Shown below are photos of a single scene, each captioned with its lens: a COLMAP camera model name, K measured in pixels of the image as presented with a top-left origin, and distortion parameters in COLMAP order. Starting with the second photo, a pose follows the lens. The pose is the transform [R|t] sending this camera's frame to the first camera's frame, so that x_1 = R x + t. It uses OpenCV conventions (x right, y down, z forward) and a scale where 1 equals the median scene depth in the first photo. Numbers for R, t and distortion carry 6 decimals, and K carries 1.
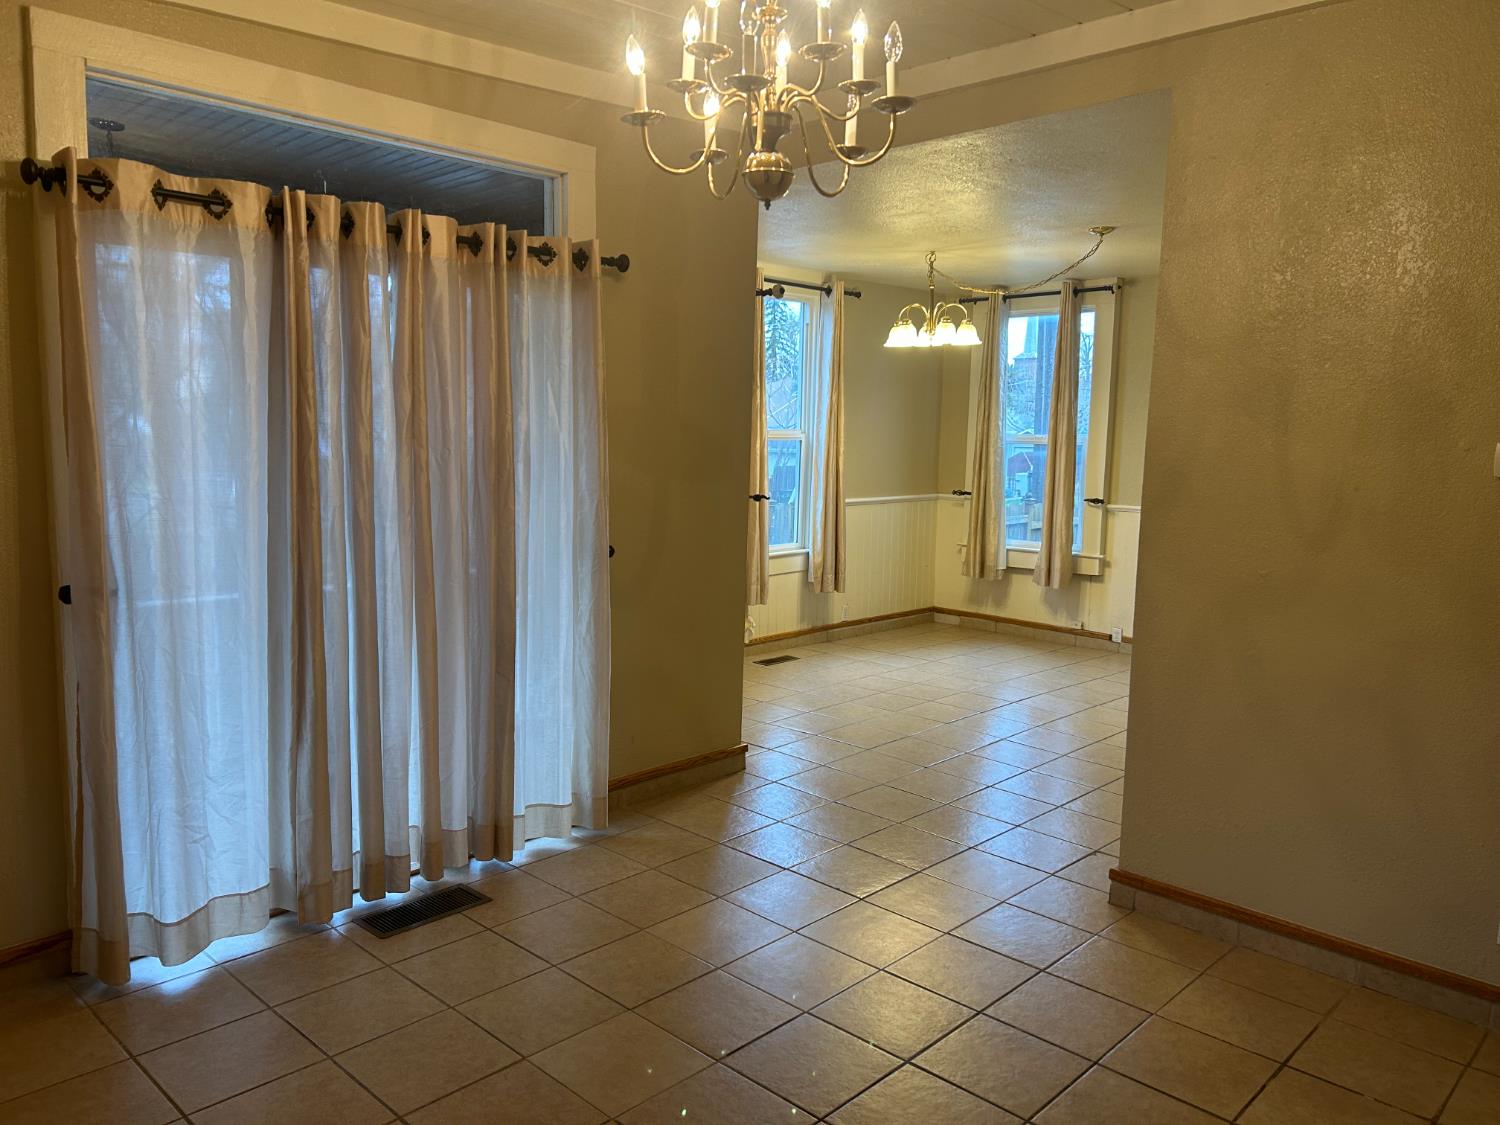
lens RADIAL K [[1120.7, 0, 750.0], [0, 1120.7, 562.5], [0, 0, 1]] dist [0.011512, 0.003109]
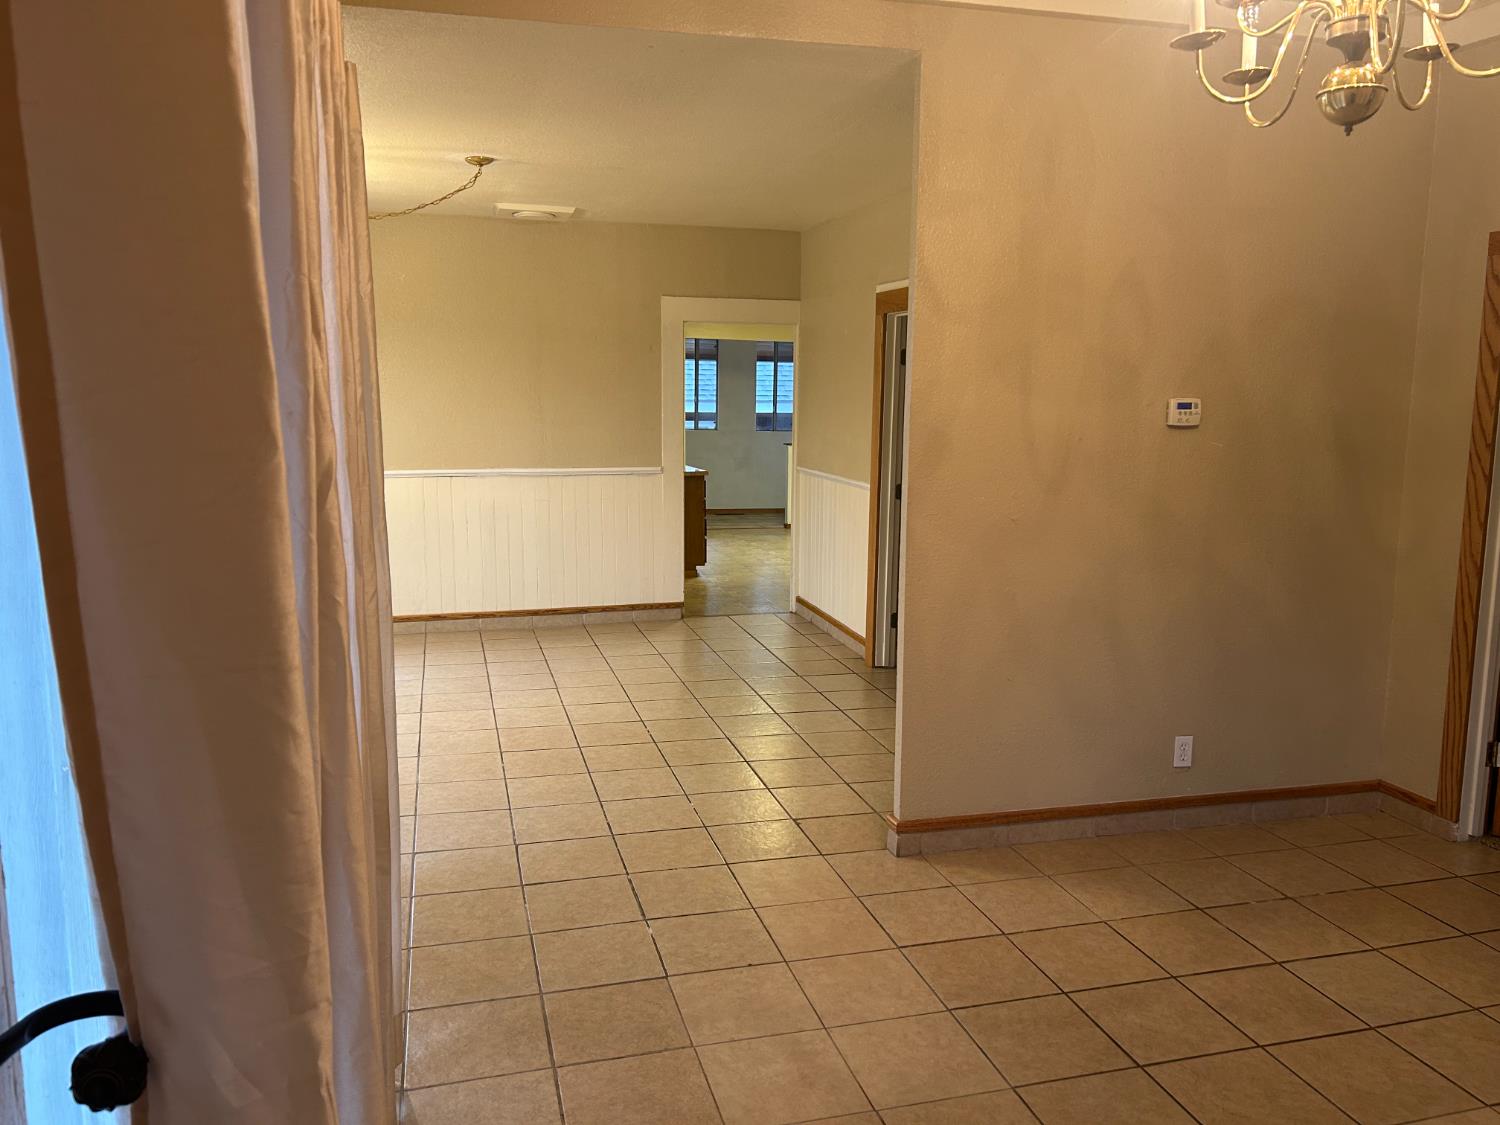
lens RADIAL K [[1120.7, 0, 750.0], [0, 1120.7, 562.5], [0, 0, 1]] dist [0.011512, 0.003109]
pose [[0.521179, -0.143109, 0.841364, -0.588104], [0.103861, 0.989149, 0.103910, -0.083698], [-0.847104, 0.033229, 0.530387, 0.580775]]
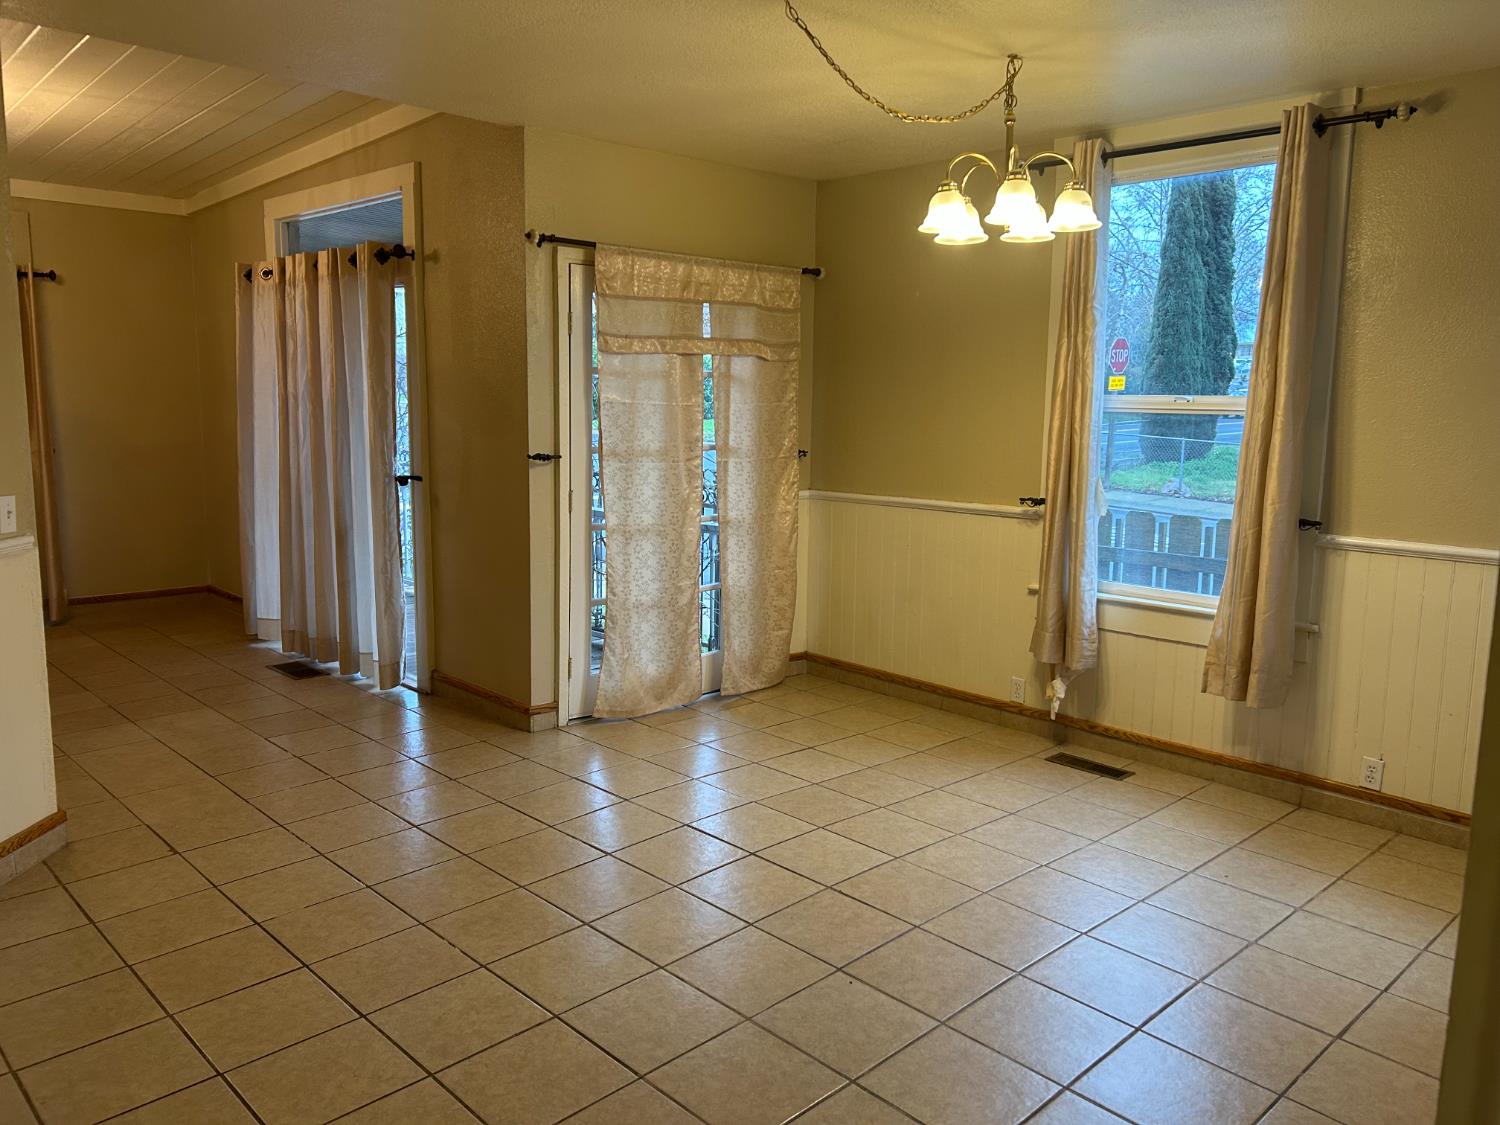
lens RADIAL K [[1120.7, 0, 750.0], [0, 1120.7, 562.5], [0, 0, 1]] dist [0.011512, 0.003109]
pose [[-0.034503, 0.129610, -0.990965, 1.311815], [-0.140540, 0.981073, 0.133209, -0.166974], [0.989474, 0.143866, -0.015634, 1.647154]]
